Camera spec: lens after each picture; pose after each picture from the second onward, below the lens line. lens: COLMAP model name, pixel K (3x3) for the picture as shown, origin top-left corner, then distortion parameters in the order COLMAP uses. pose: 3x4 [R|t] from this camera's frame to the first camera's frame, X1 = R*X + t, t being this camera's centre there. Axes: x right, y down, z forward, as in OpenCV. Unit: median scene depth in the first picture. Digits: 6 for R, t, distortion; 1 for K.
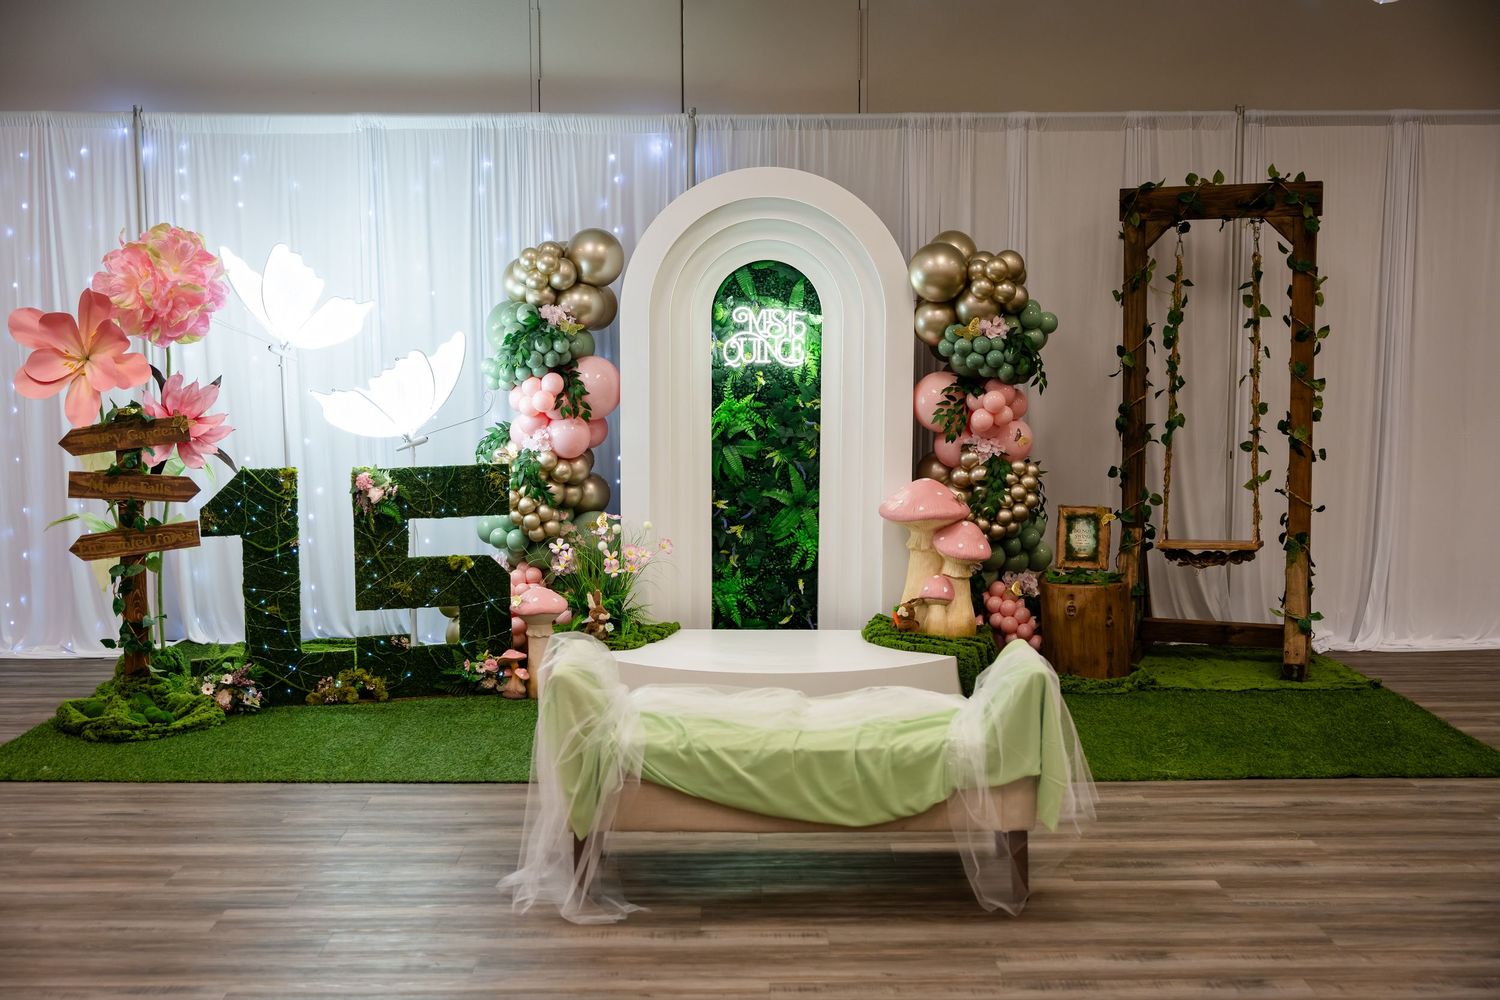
lens RADIAL K [[1725.5, 0, 749.0], [0, 1725.5, 503.9], [0, 0, 1]] dist [0.012031, 0.000000]
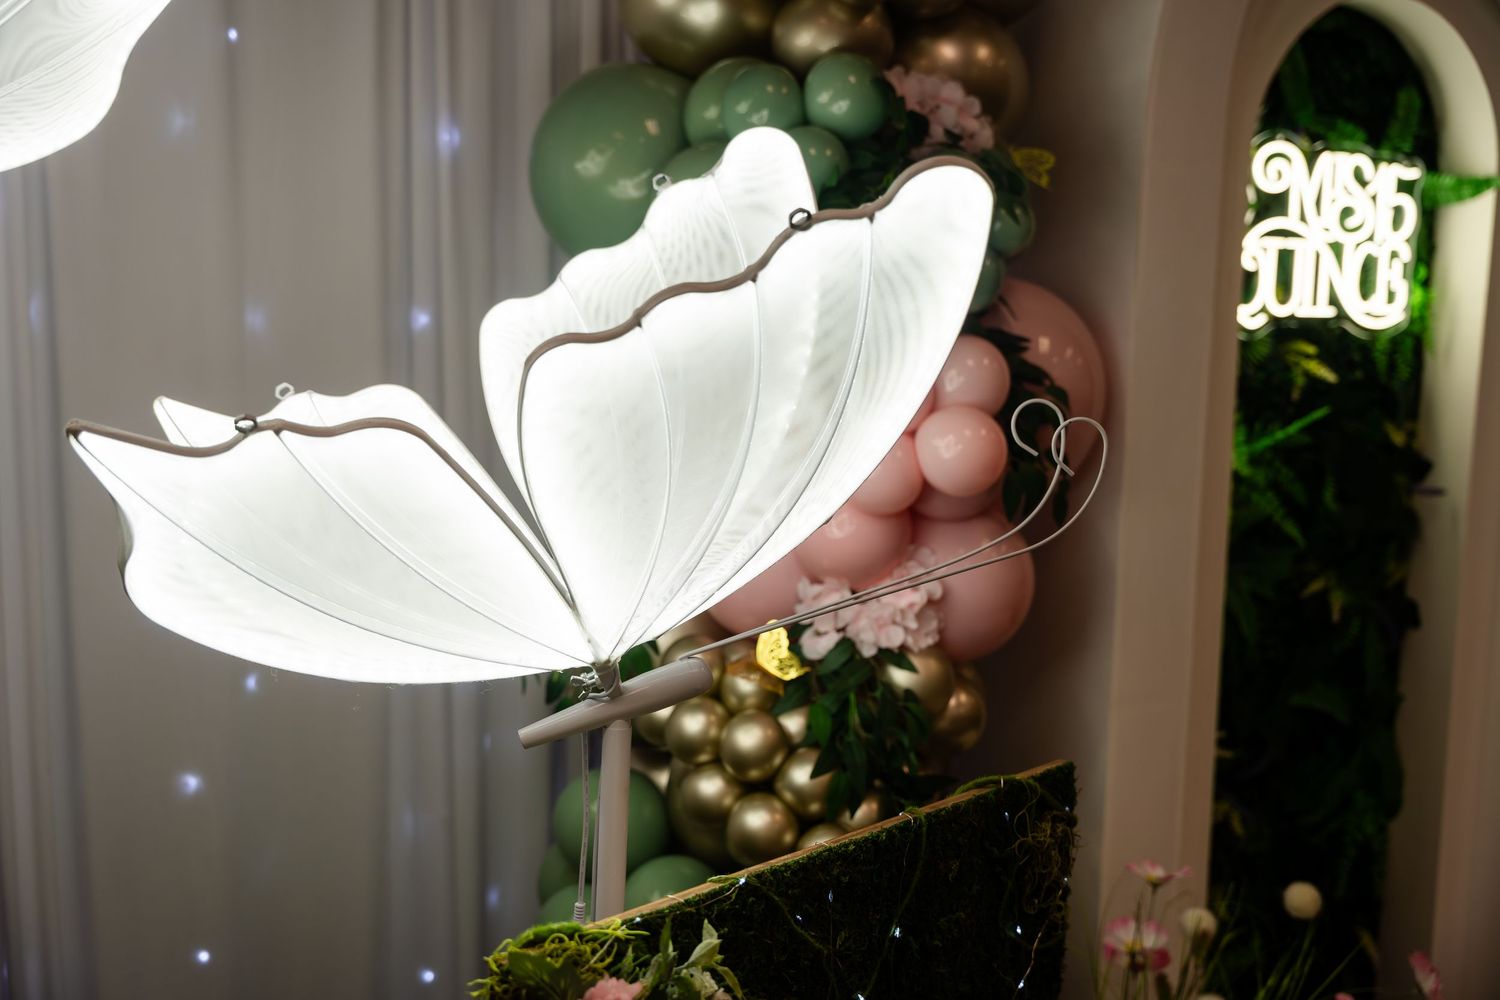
lens RADIAL K [[1695.2, 0, 756.8], [0, 1695.2, 510.5], [0, 0, 1]] dist [0.000533, 0.000000]
pose [[0.881404, -0.038932, 0.470757, -0.252511], [0.035035, 0.999241, 0.017041, -0.055048], [-0.471063, 0.001473, 0.882099, 0.785734]]
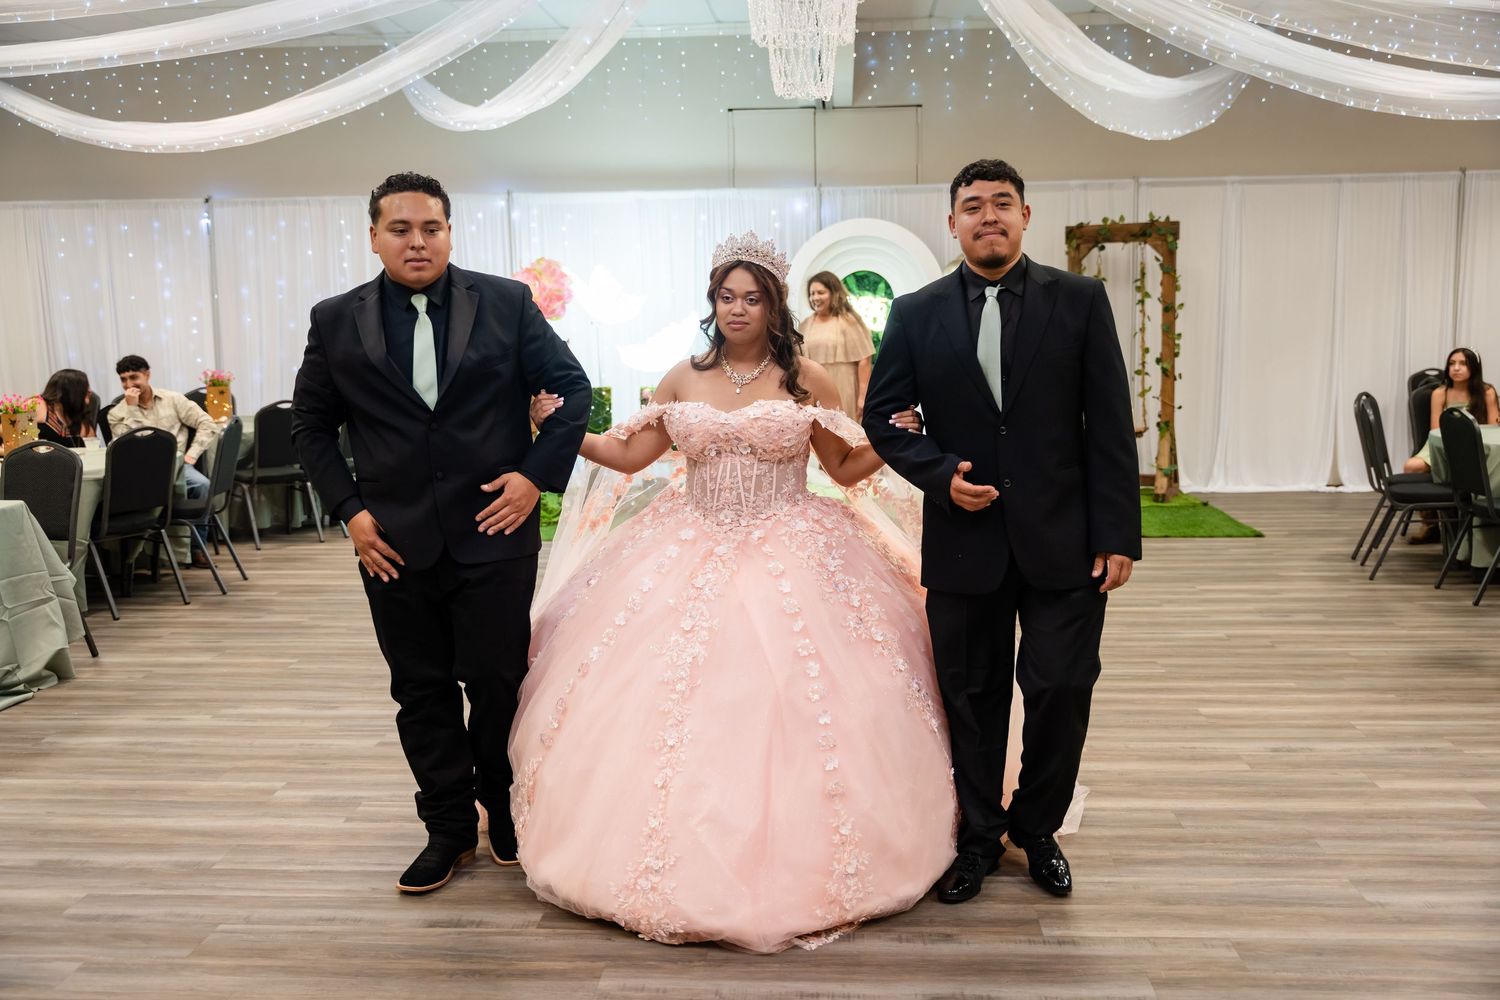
lens RADIAL K [[1522.9, 0, 747.3], [0, 1522.9, 494.5], [0, 0, 1]] dist [-0.004294, 0.000000]
pose [[0.997881, -0.005835, -0.064810, -0.007735], [0.007032, 0.999809, 0.018259, 0.060147], [0.064691, -0.018676, 0.997731, -0.575066]]
